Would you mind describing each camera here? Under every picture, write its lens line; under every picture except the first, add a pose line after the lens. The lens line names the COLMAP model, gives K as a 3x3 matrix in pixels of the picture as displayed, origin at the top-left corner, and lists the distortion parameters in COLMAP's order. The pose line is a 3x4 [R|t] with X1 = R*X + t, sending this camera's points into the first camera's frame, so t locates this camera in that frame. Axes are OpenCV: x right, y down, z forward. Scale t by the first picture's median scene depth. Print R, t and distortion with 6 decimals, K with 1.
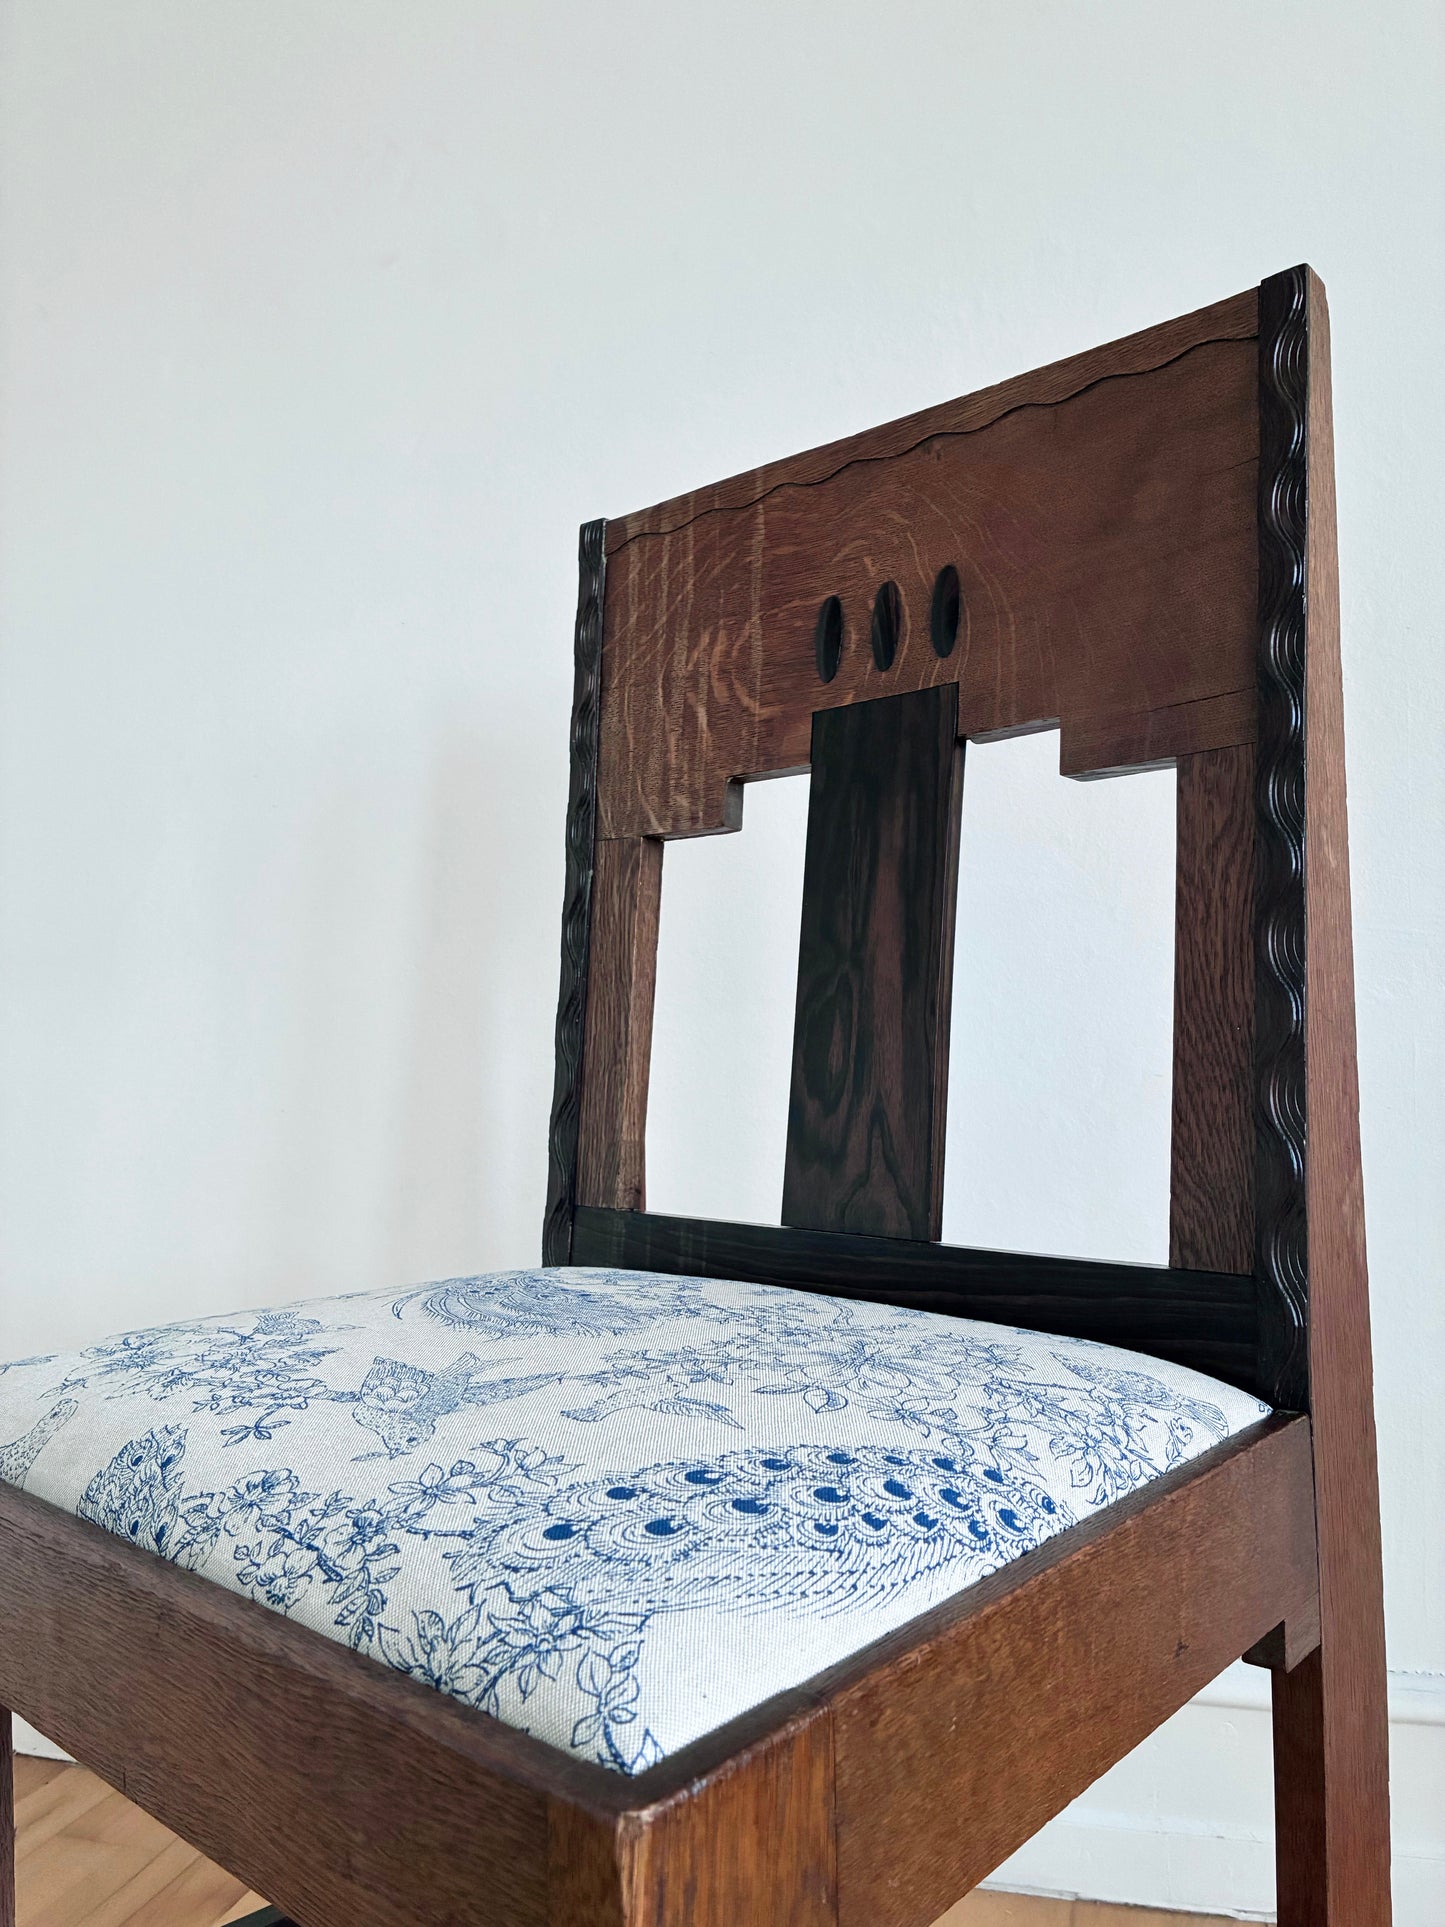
lens RADIAL K [[1494.6, 0, 723.3], [0, 1494.6, 962.0], [0, 0, 1]] dist [0.018709, -0.026043]
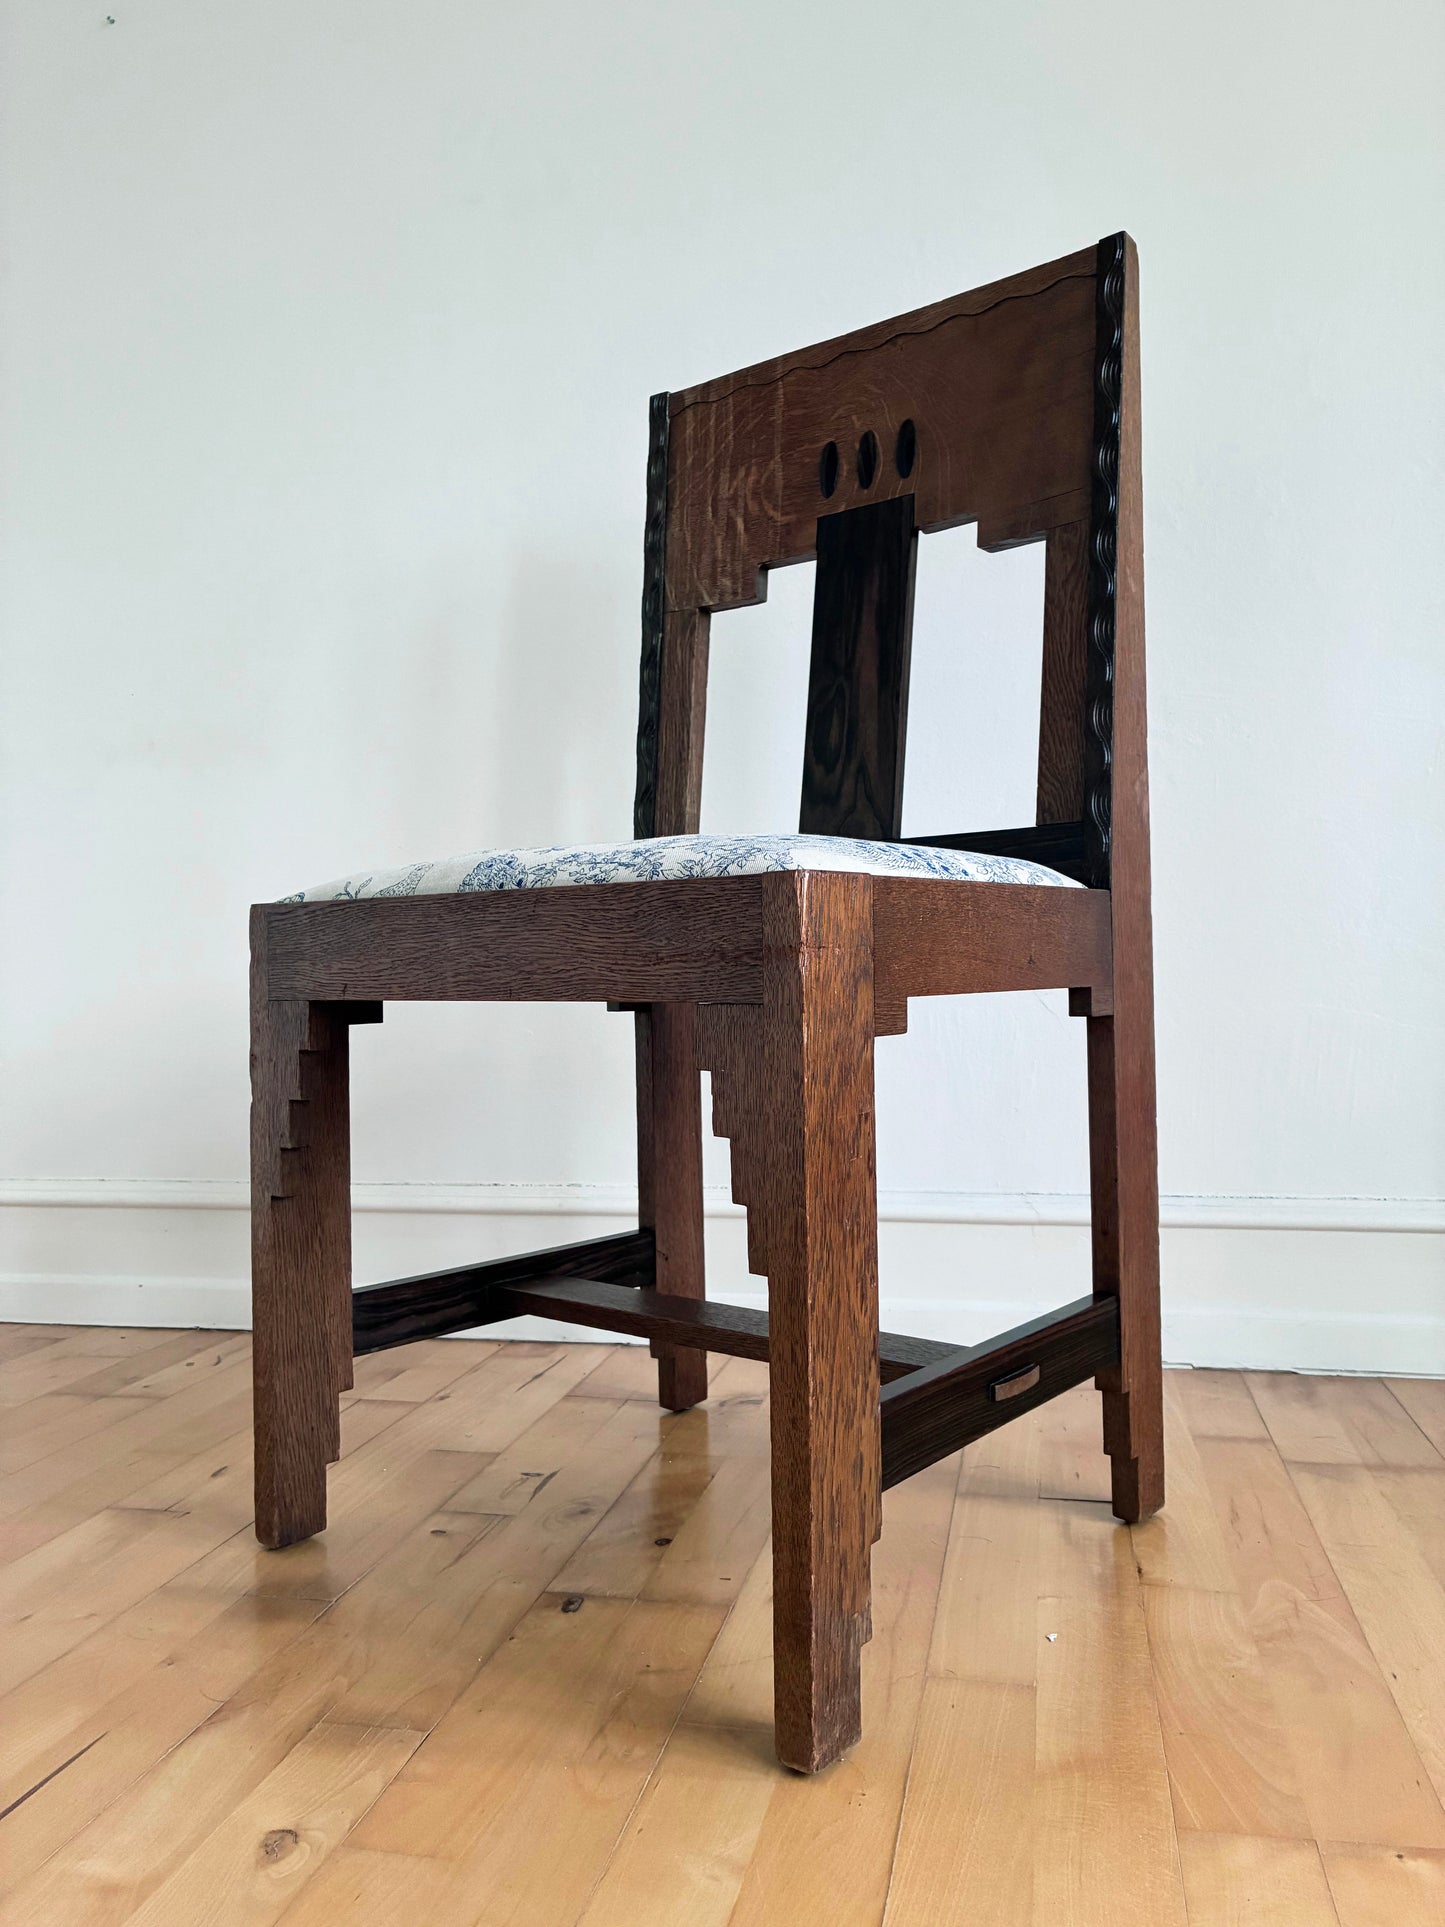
lens RADIAL K [[1494.6, 0, 719.7], [0, 1494.6, 958.3], [0, 0, 1]] dist [0.018709, -0.026043]
pose [[0.998807, 0.000643, 0.048829, -0.136082], [-0.002675, 0.999133, 0.041550, 0.260462], [-0.048760, -0.041631, 0.997943, -0.641353]]
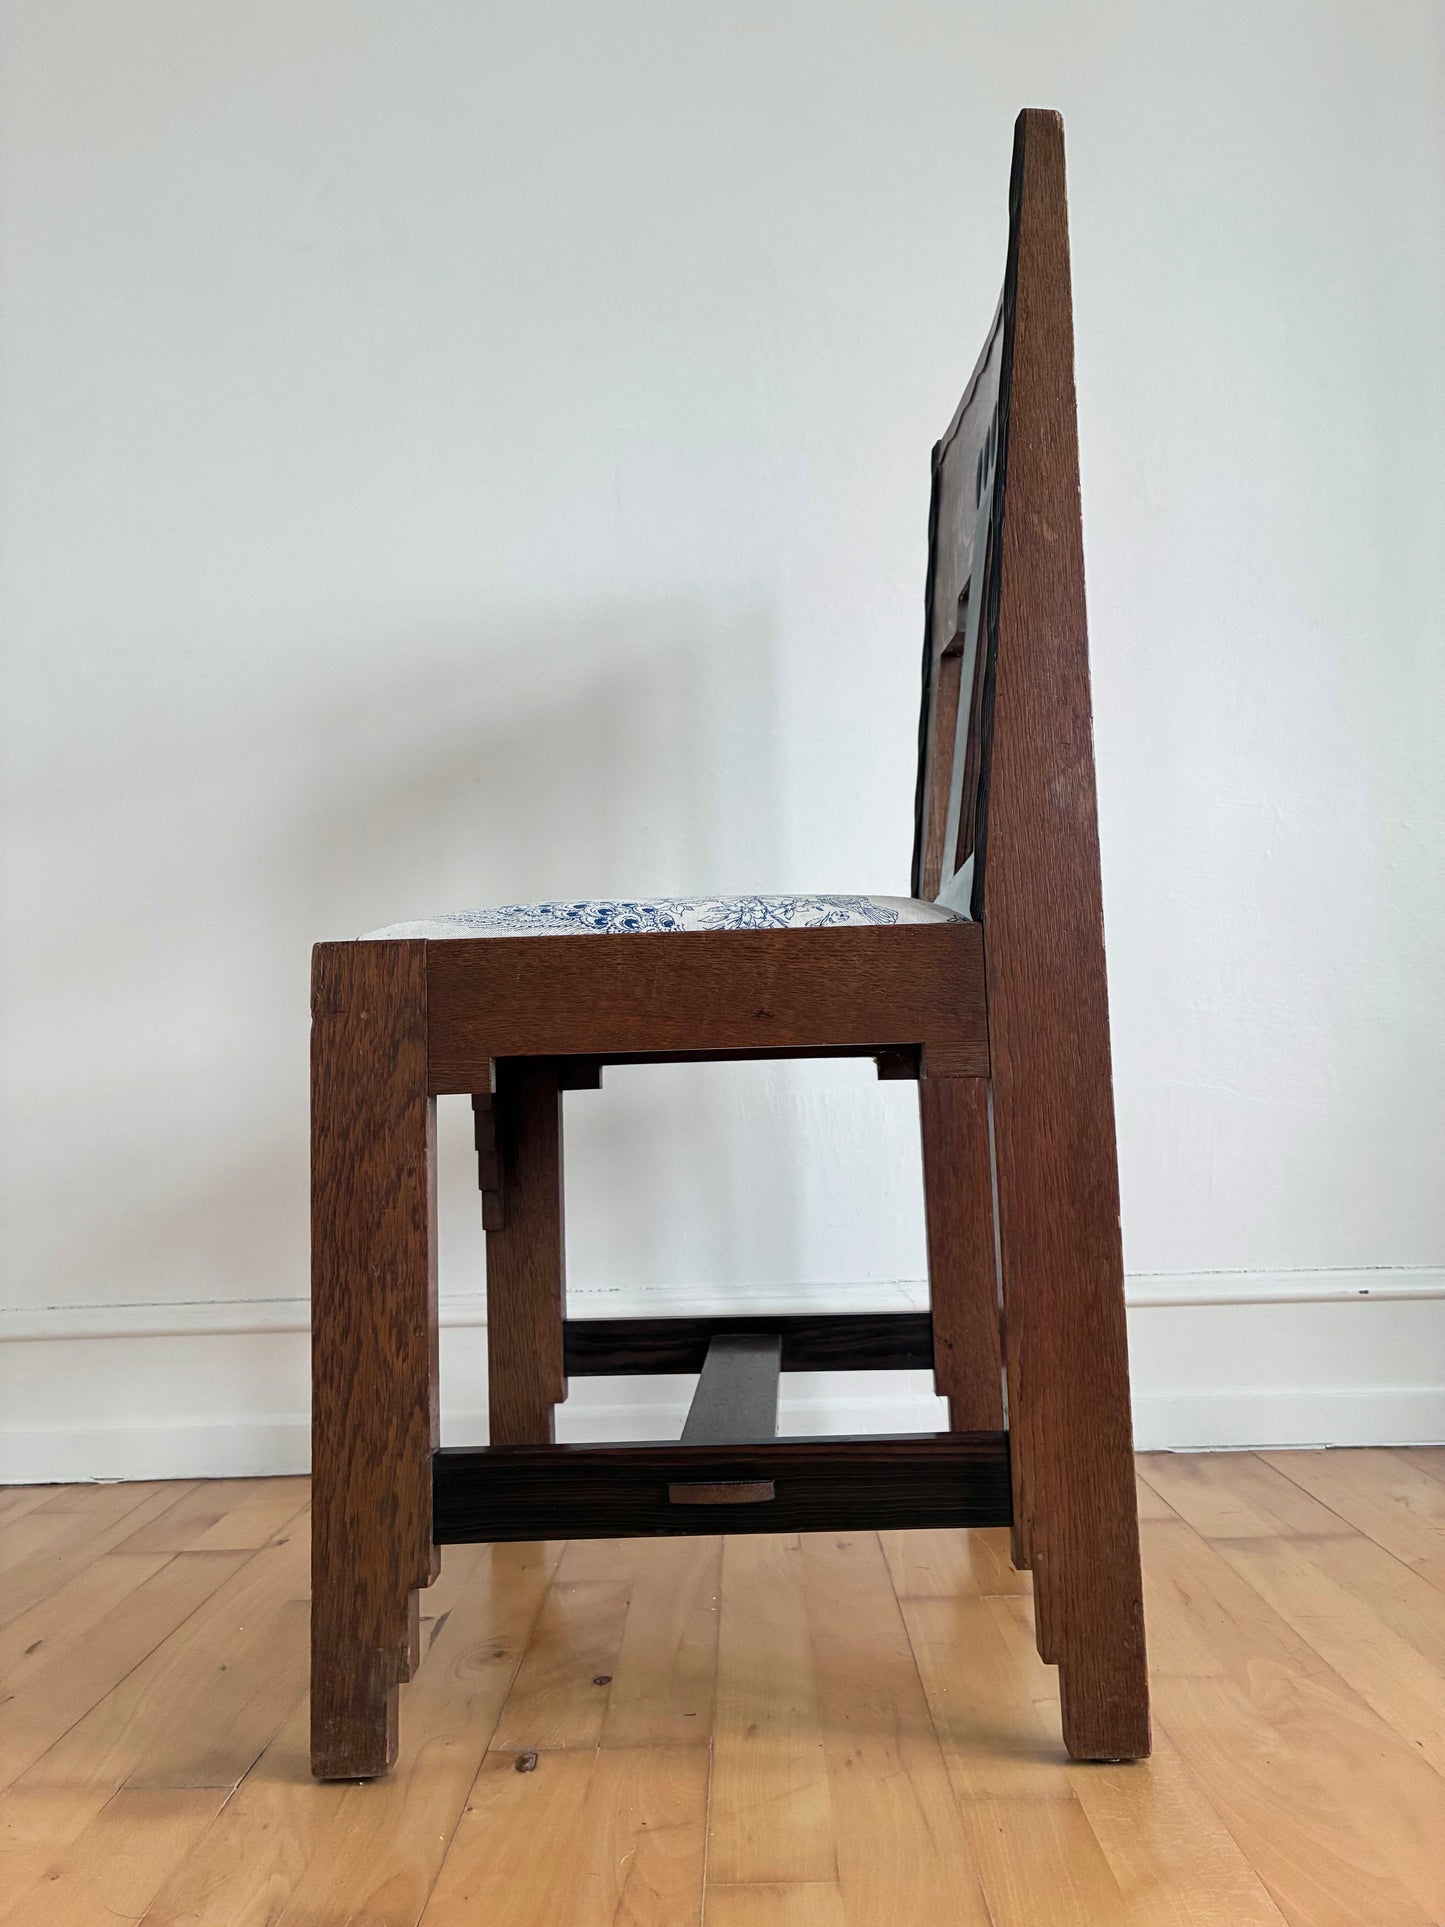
lens RADIAL K [[1494.6, 0, 720.6], [0, 1494.6, 967.8], [0, 0, 1]] dist [0.018709, -0.026043]
pose [[0.648005, -0.061041, -0.759186, 1.141522], [0.054208, 0.997952, -0.033970, 0.320959], [0.759705, -0.019142, 0.649986, -0.089987]]
